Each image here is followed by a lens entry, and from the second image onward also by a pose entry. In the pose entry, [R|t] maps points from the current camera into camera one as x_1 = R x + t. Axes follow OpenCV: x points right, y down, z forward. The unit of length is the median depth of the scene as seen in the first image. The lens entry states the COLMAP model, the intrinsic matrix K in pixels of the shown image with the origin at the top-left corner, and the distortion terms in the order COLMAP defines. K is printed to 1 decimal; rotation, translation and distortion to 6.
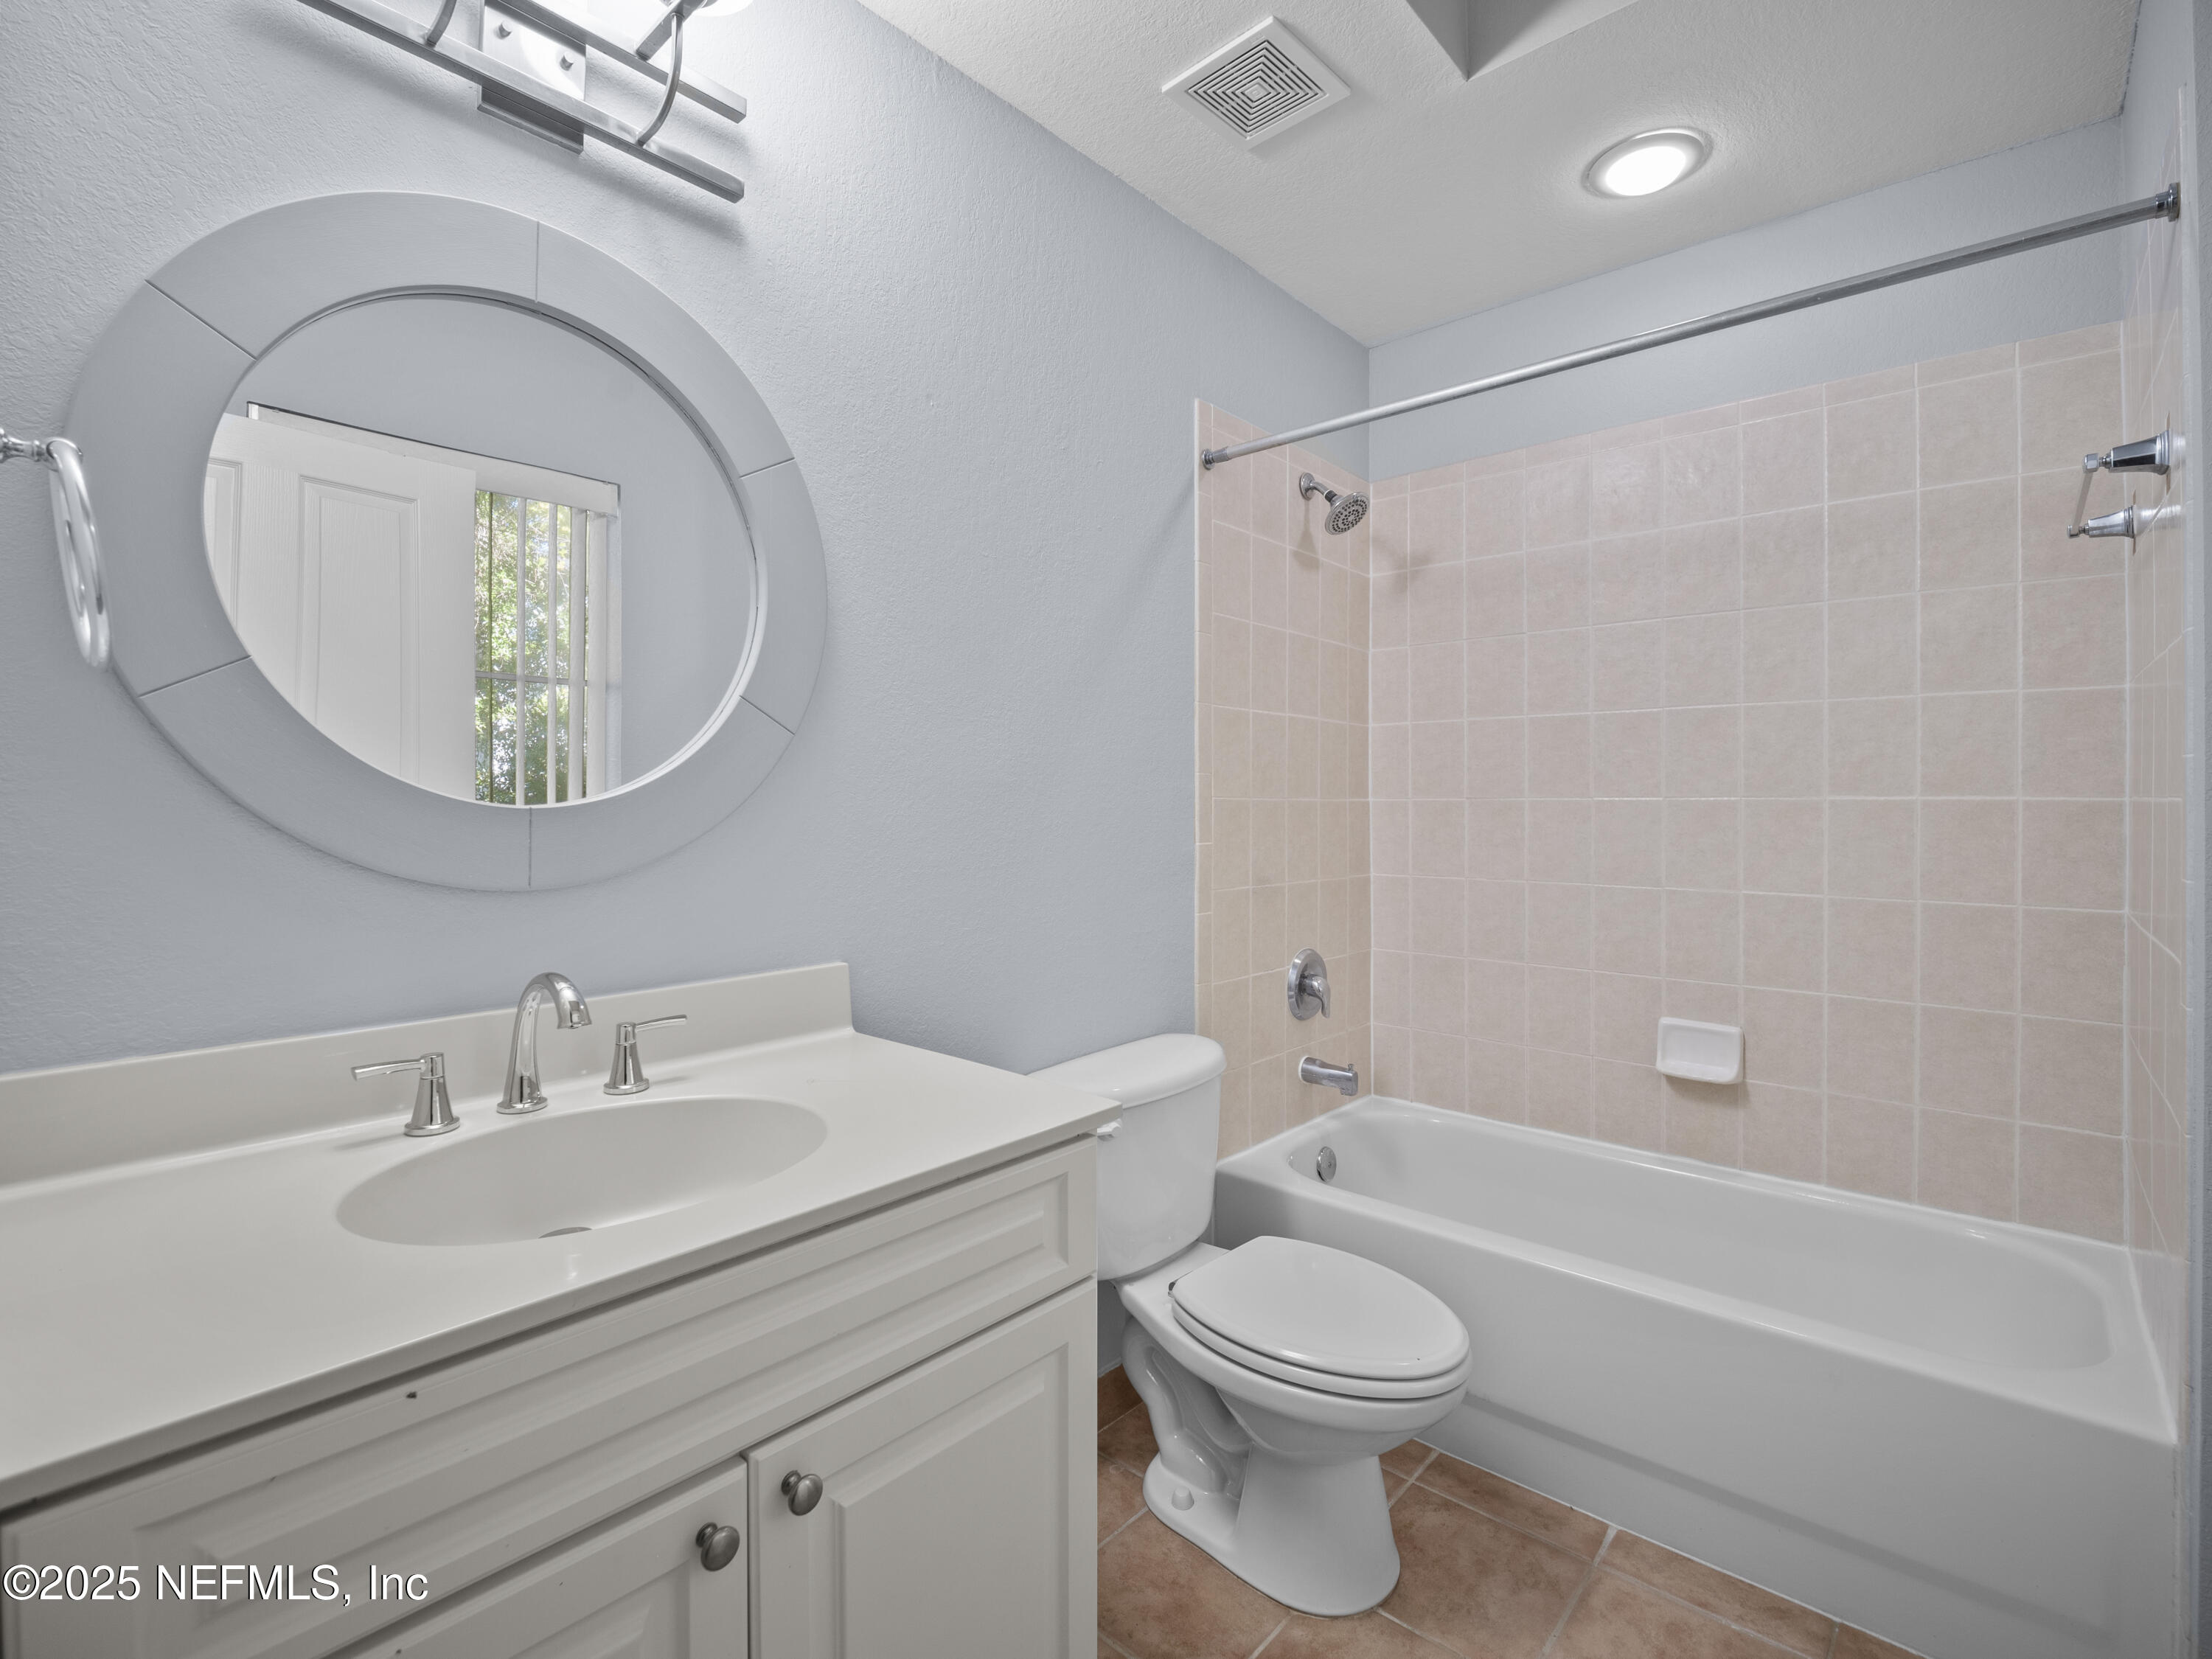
lens RADIAL K [[1019.1, 0, 1111.3], [0, 1019.1, 807.5], [0, 0, 1]] dist [-0.015922, -0.000186]
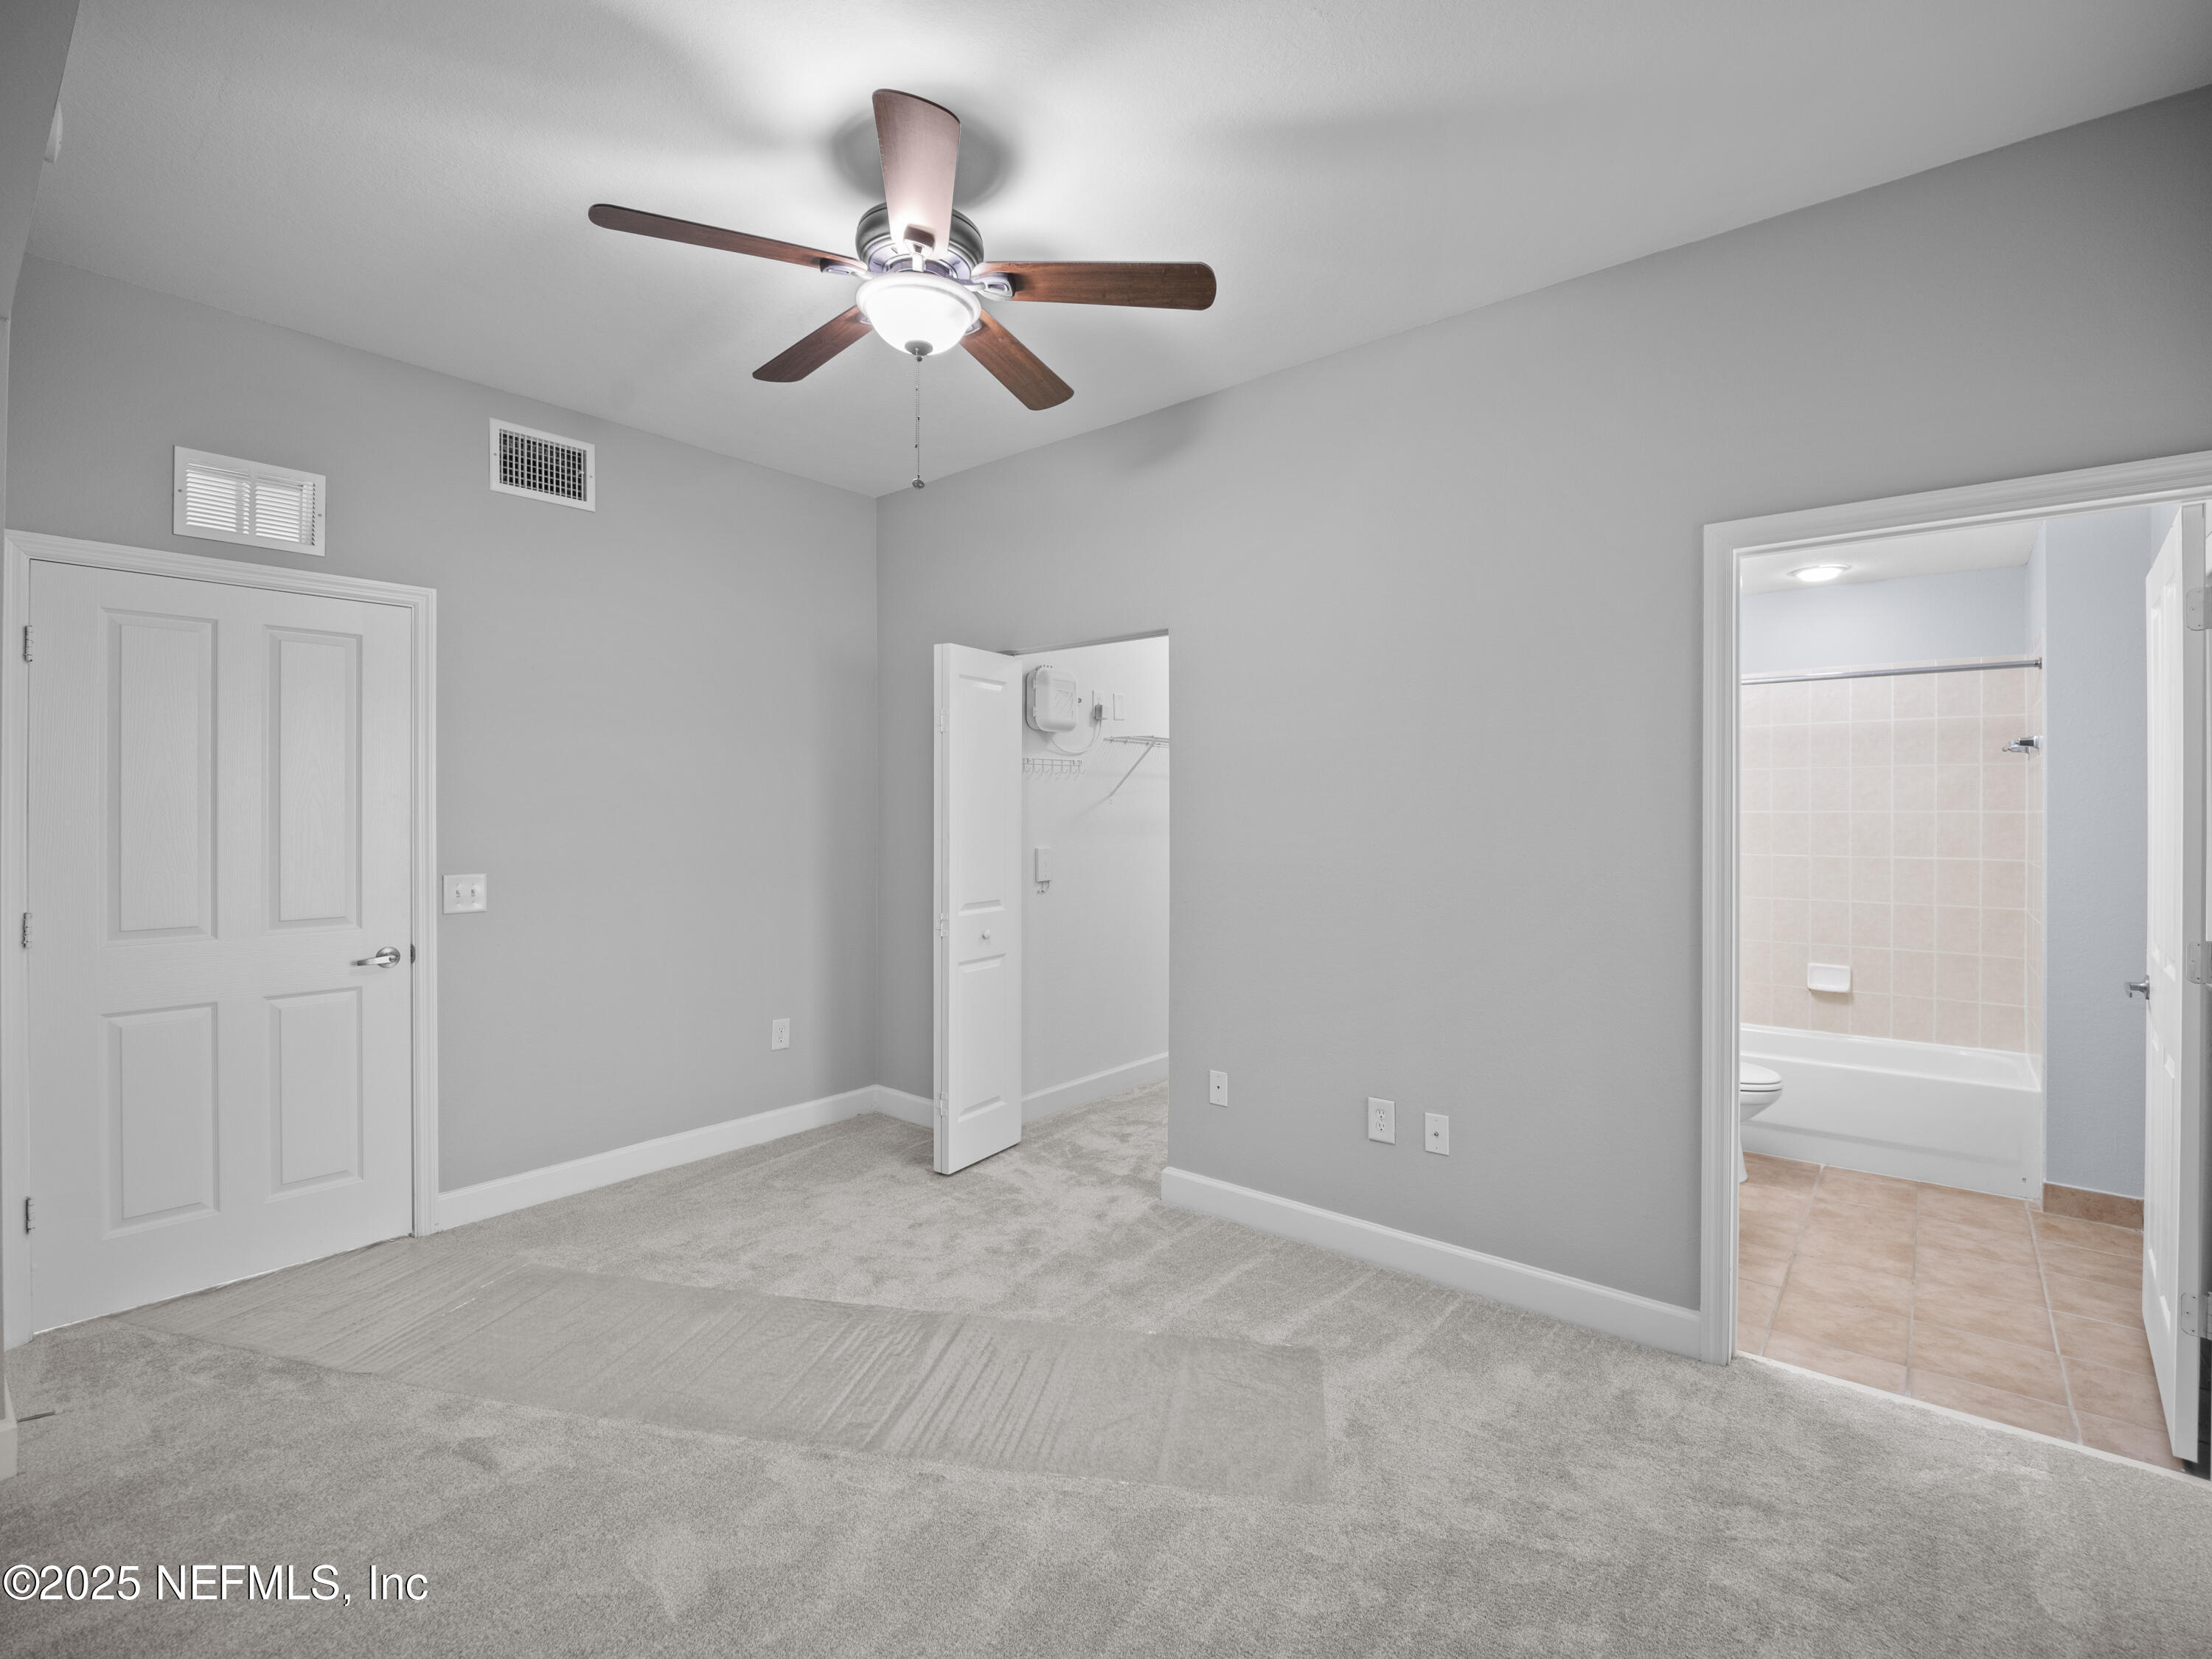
lens RADIAL K [[1003.9, 0, 1101.4], [0, 1003.9, 819.2], [0, 0, 1]] dist [-0.001116, -0.016439]
pose [[0.999504, 0.002080, 0.031438, -1.090810], [-0.002016, 0.999996, -0.002050, -0.086308], [-0.031443, 0.001985, 0.999504, -1.115055]]
